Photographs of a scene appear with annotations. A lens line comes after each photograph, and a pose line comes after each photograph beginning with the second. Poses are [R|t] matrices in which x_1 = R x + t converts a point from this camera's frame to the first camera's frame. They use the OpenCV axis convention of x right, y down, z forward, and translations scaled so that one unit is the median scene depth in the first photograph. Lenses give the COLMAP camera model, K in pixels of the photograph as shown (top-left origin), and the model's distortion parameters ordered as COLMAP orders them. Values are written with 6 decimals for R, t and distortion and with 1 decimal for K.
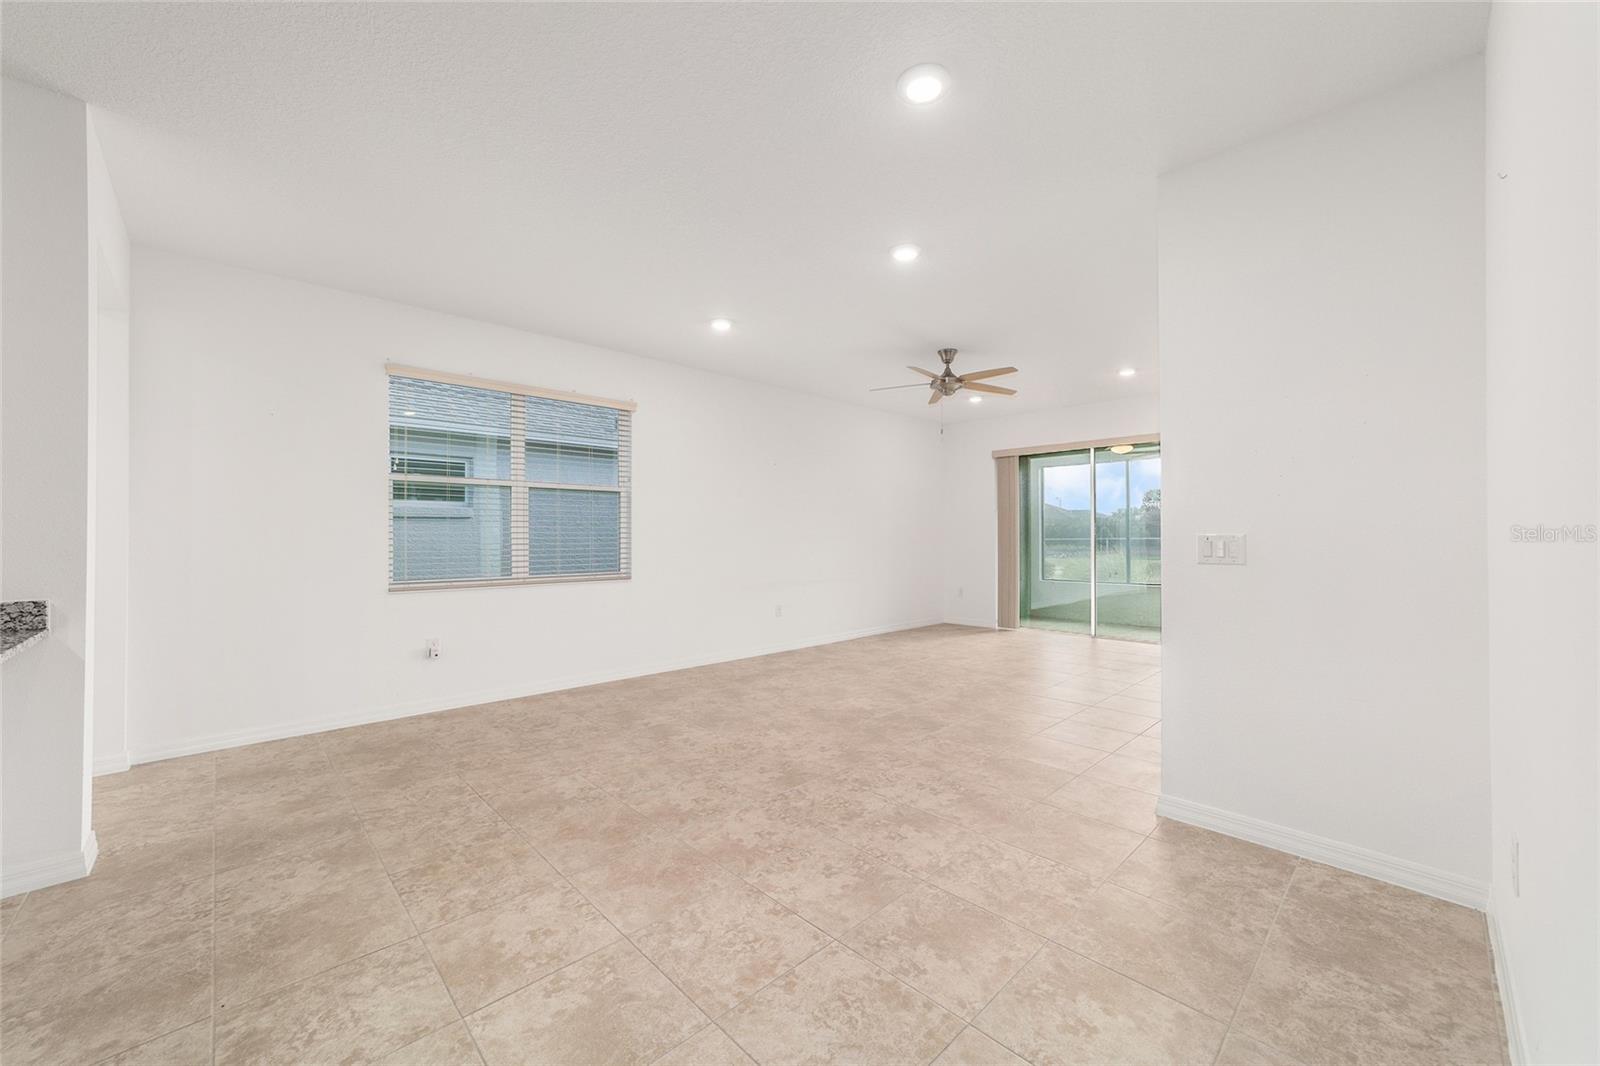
lens RADIAL K [[612.7, 0, 799.7], [0, 612.7, 527.7], [0, 0, 1]] dist [-0.015307, 0.007422]
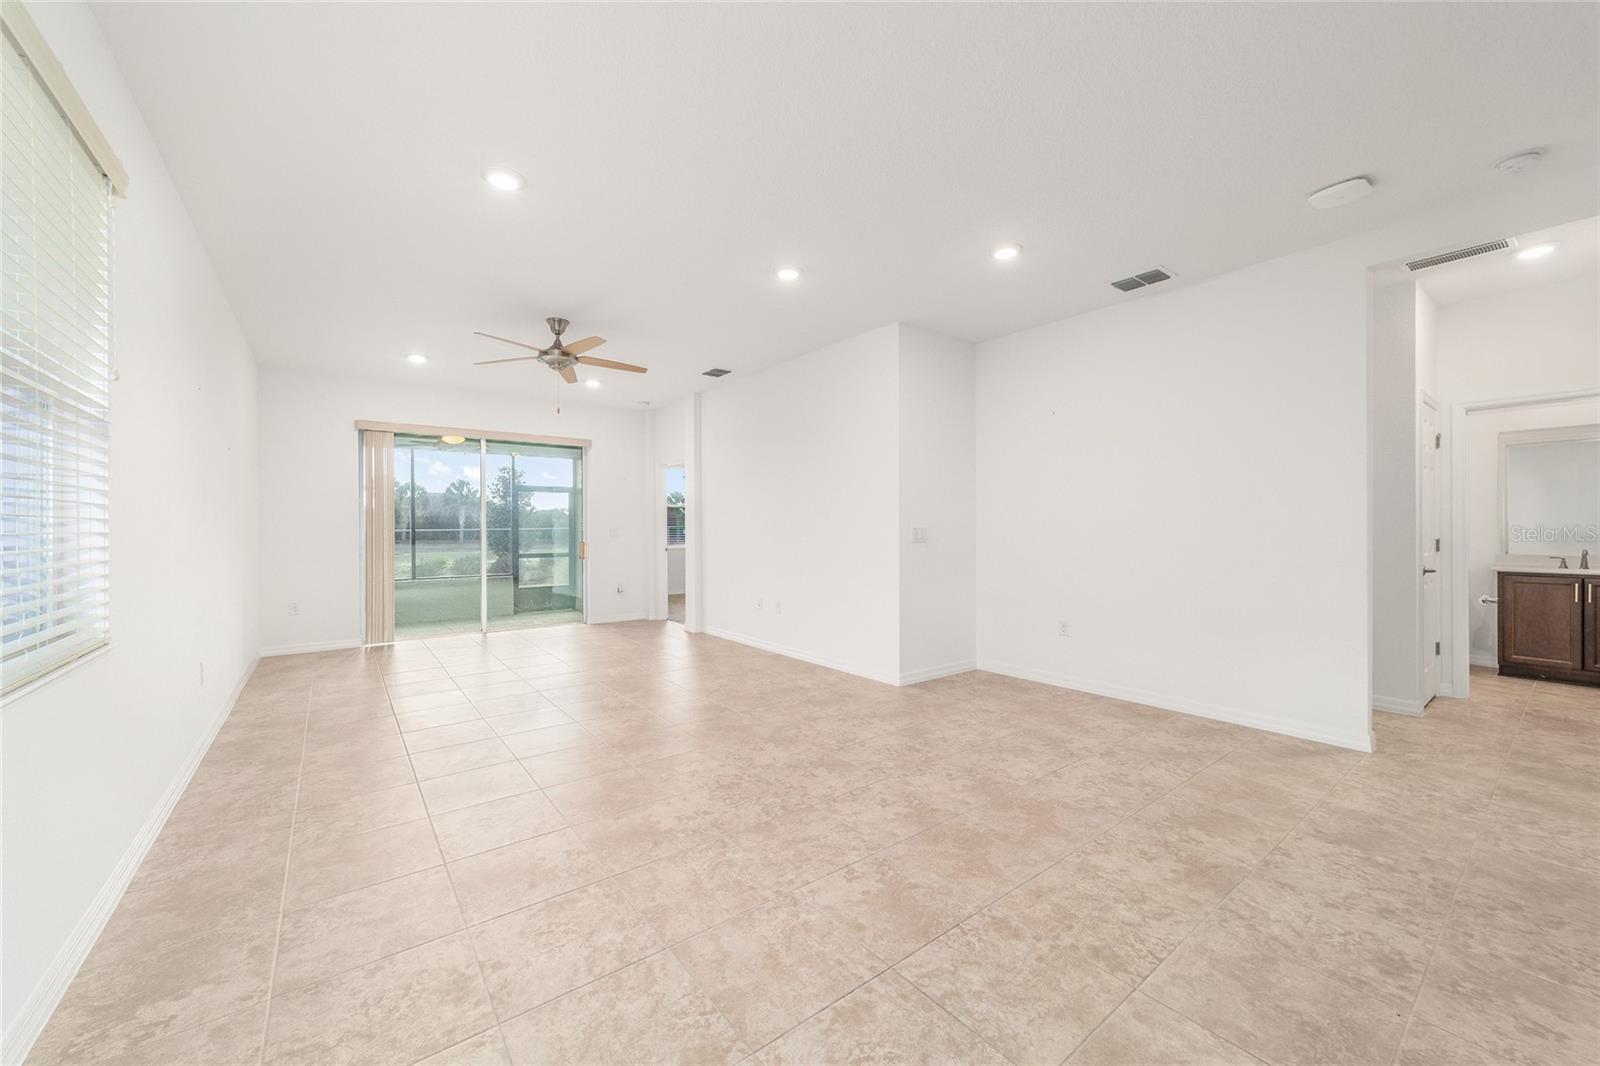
lens RADIAL K [[612.7, 0, 798.6], [0, 612.7, 522.2], [0, 0, 1]] dist [-0.015307, 0.007422]
pose [[0.112449, 0.011363, 0.993593, -1.055655], [-0.011457, 0.999883, -0.010138, 0.017179], [-0.993591, -0.010244, 0.112566, 0.963223]]
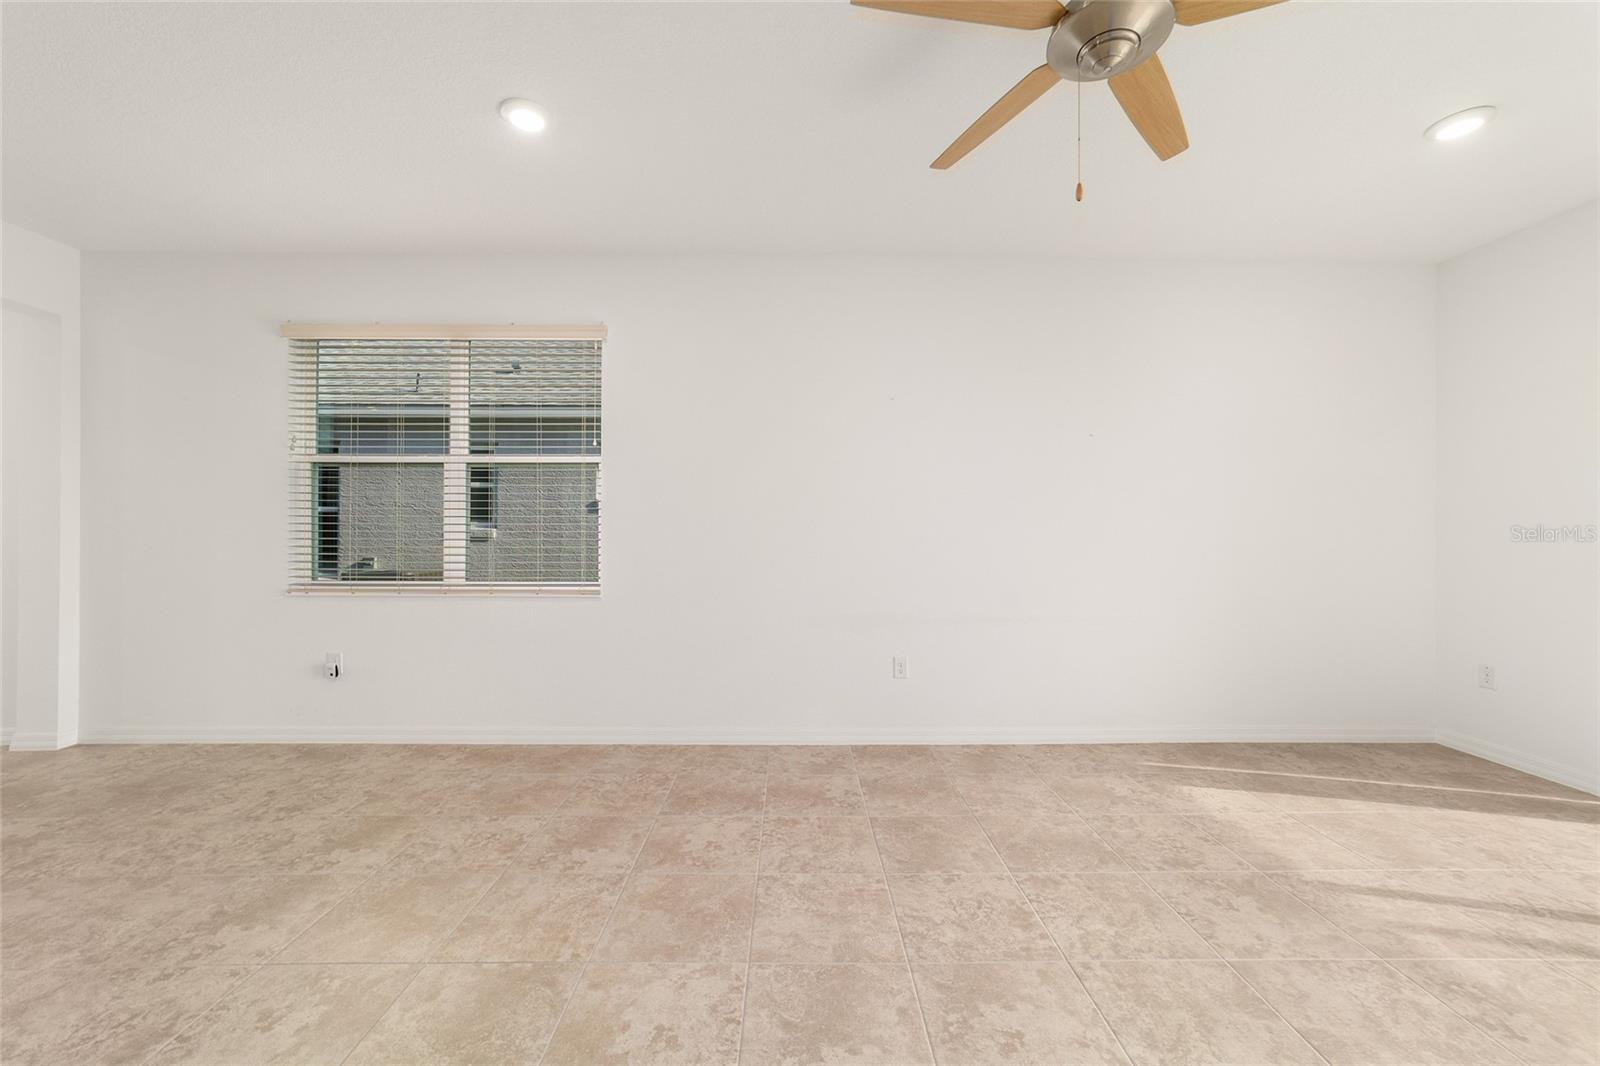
lens RADIAL K [[612.7, 0, 800.2], [0, 612.7, 491.6], [0, 0, 1]] dist [-0.015307, 0.007422]
pose [[0.727326, -0.039289, -0.685167, 0.606617], [0.006397, 0.998705, -0.050477, 0.013765], [0.686263, 0.032331, 0.726635, 1.166656]]
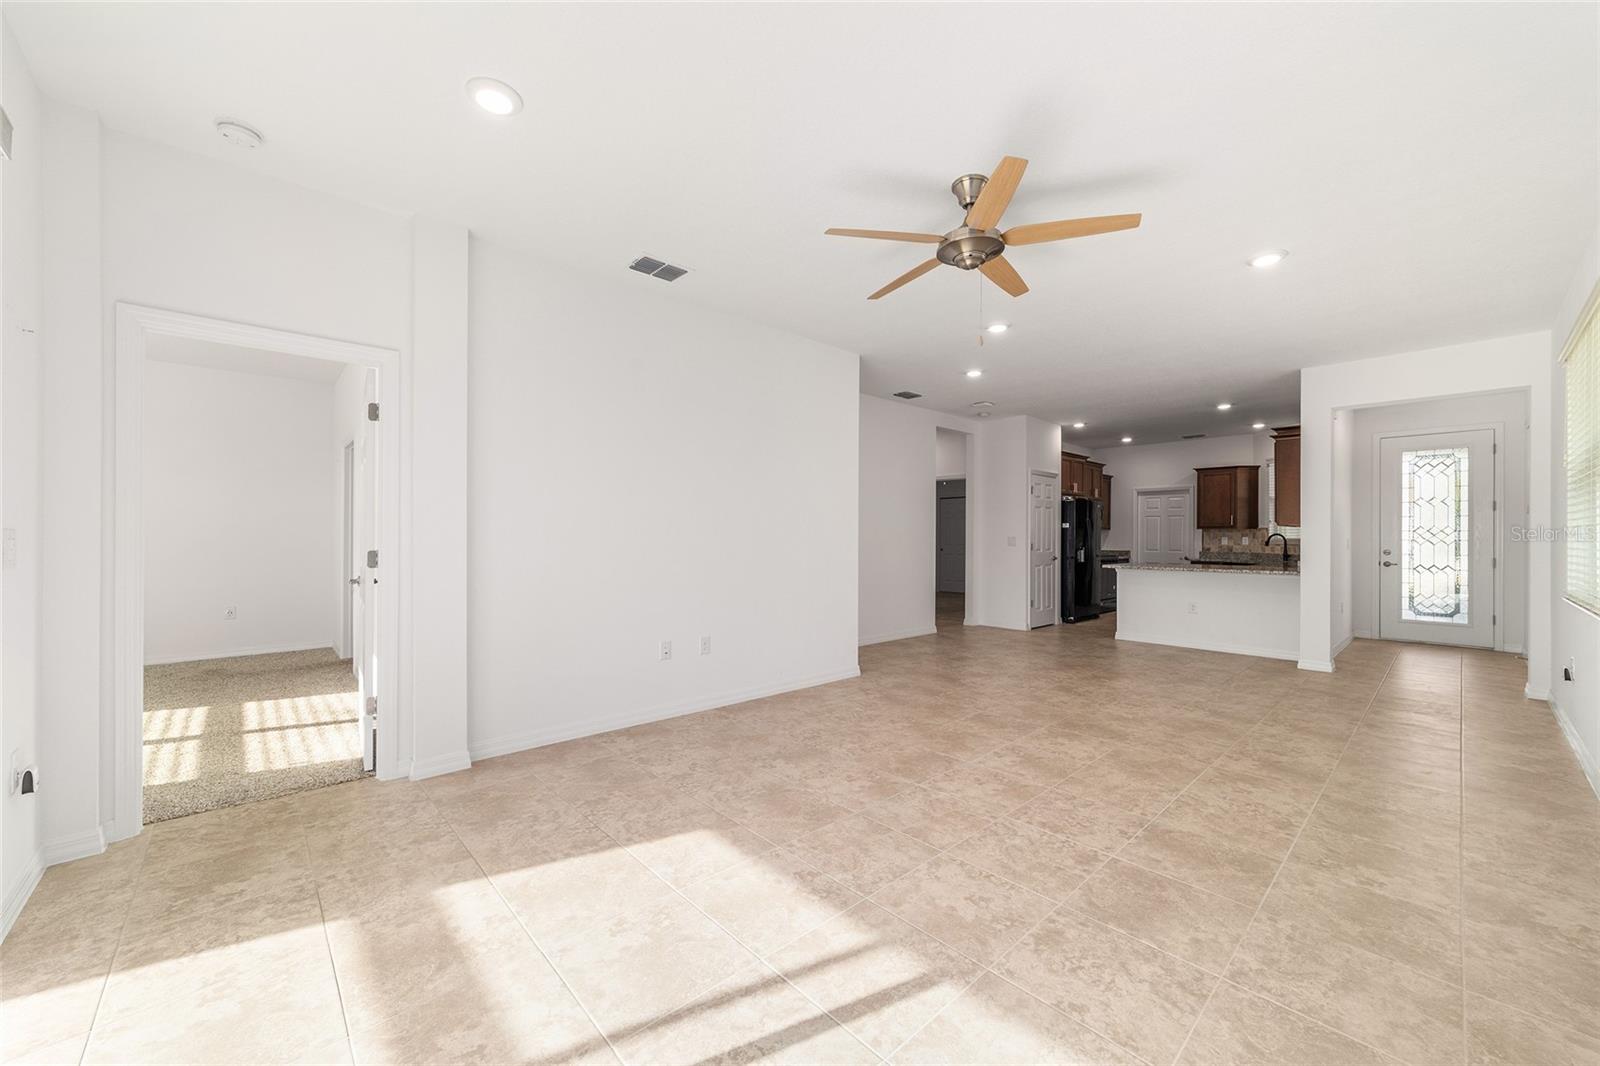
lens RADIAL K [[612.7, 0, 799.4], [0, 612.7, 538.6], [0, 0, 1]] dist [-0.015307, 0.007422]
pose [[-0.999689, -0.003591, 0.024675, 0.653005], [-0.003893, 0.999918, -0.012210, 0.041018], [-0.024629, -0.012302, -0.999621, 2.666584]]
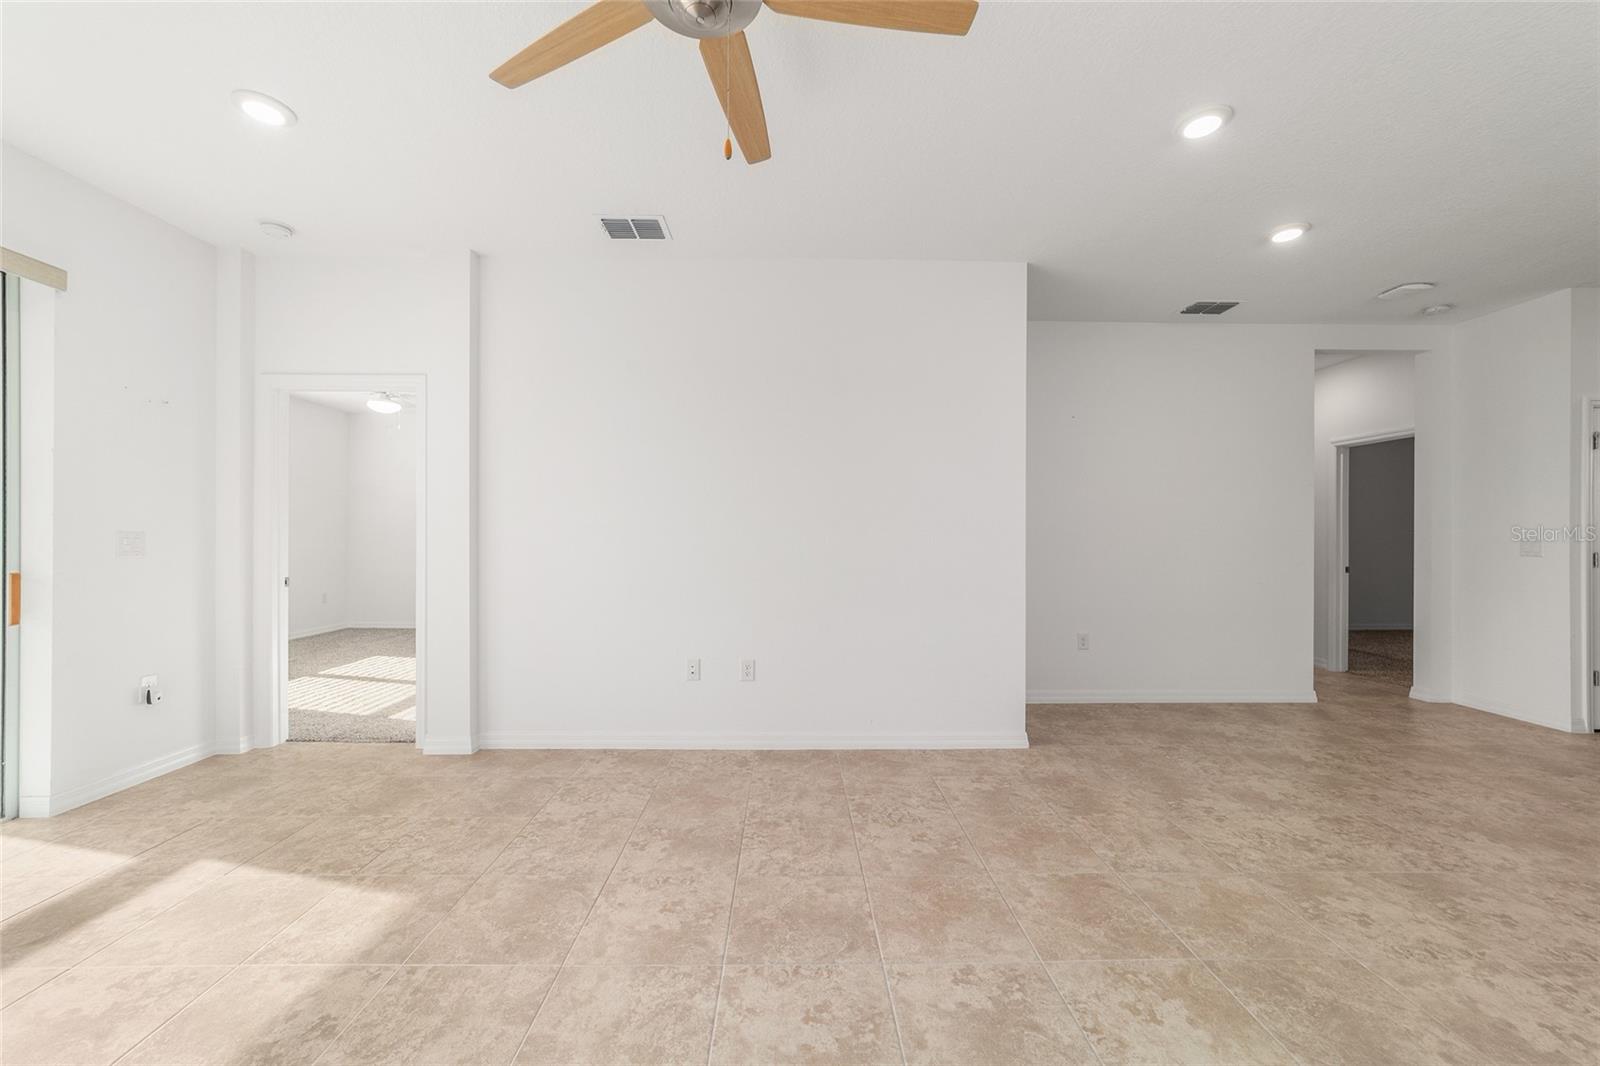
lens RADIAL K [[612.7, 0, 797.9], [0, 612.7, 542.4], [0, 0, 1]] dist [-0.015307, 0.007422]
pose [[-0.728627, -0.006607, 0.684879, 0.041825], [-0.013257, 0.999902, -0.004459, 0.032351], [-0.684783, -0.012328, -0.728643, 2.038833]]
